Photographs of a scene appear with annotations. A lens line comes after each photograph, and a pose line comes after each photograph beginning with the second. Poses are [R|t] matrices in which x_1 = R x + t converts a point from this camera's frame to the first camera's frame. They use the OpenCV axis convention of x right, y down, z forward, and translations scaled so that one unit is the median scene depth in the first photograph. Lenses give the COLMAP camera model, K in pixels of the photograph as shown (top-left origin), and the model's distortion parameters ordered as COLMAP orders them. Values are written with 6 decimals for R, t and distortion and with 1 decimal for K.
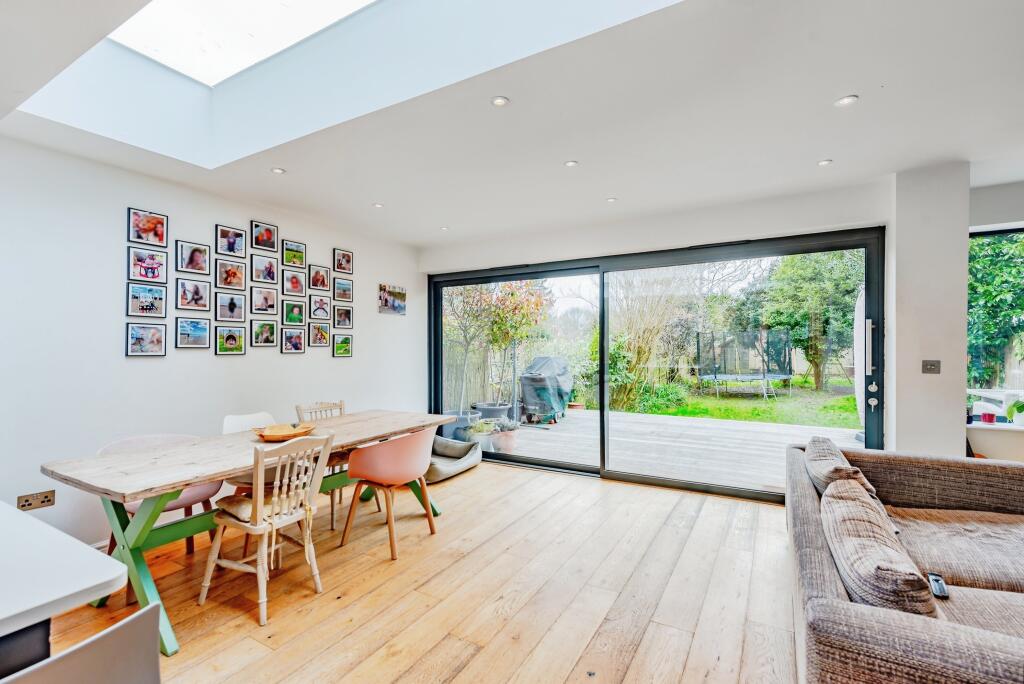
lens RADIAL K [[446.6, 0, 513.5], [0, 446.6, 357.3], [0, 0, 1]] dist [0.010827, -0.000764]
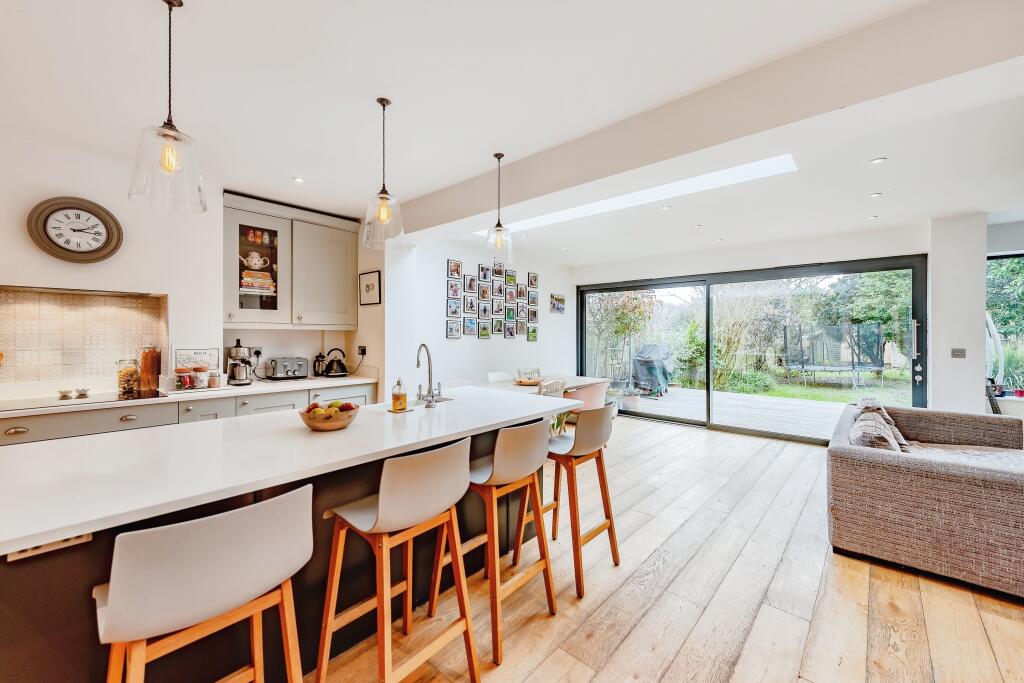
lens RADIAL K [[411.4, 0, 515.5], [0, 411.4, 336.6], [0, 0, 1]] dist [0.012275, -0.003157]
pose [[0.981994, 0.013970, -0.188396, -0.179835], [-0.018292, 0.999607, -0.021224, 0.016591], [0.188025, 0.024288, 0.981864, -0.464033]]
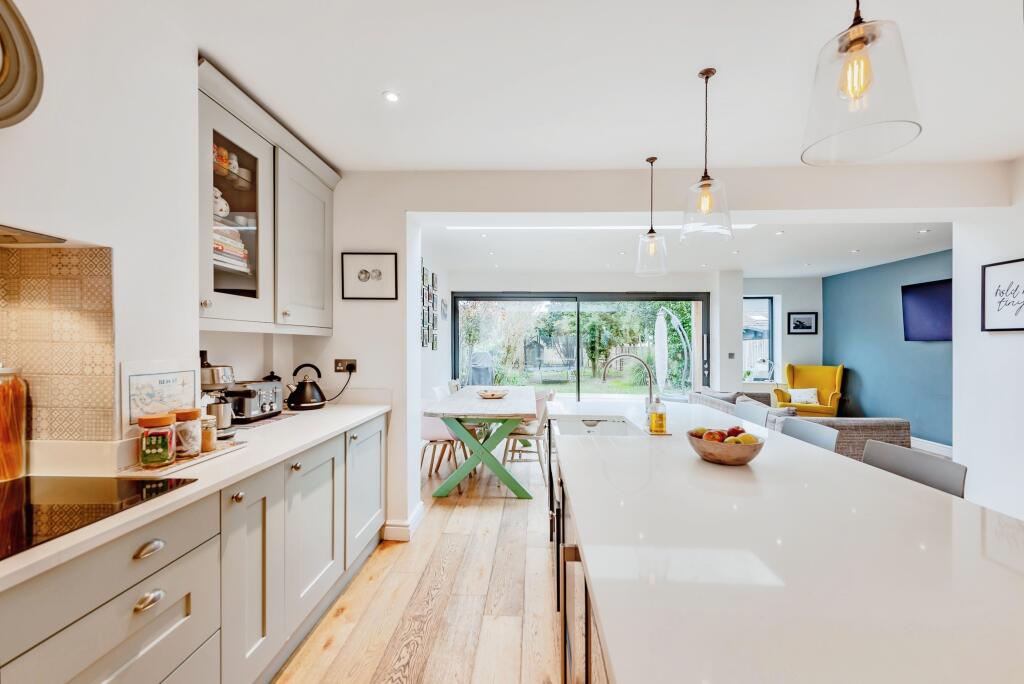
lens RADIAL K [[411.4, 0, 510.3], [0, 411.4, 341.0], [0, 0, 1]] dist [0.012275, -0.003157]
pose [[0.883150, 0.018302, 0.468734, -0.834497], [-0.000712, 0.999290, -0.037677, 0.020197], [-0.469091, 0.032941, 0.882535, -0.270073]]
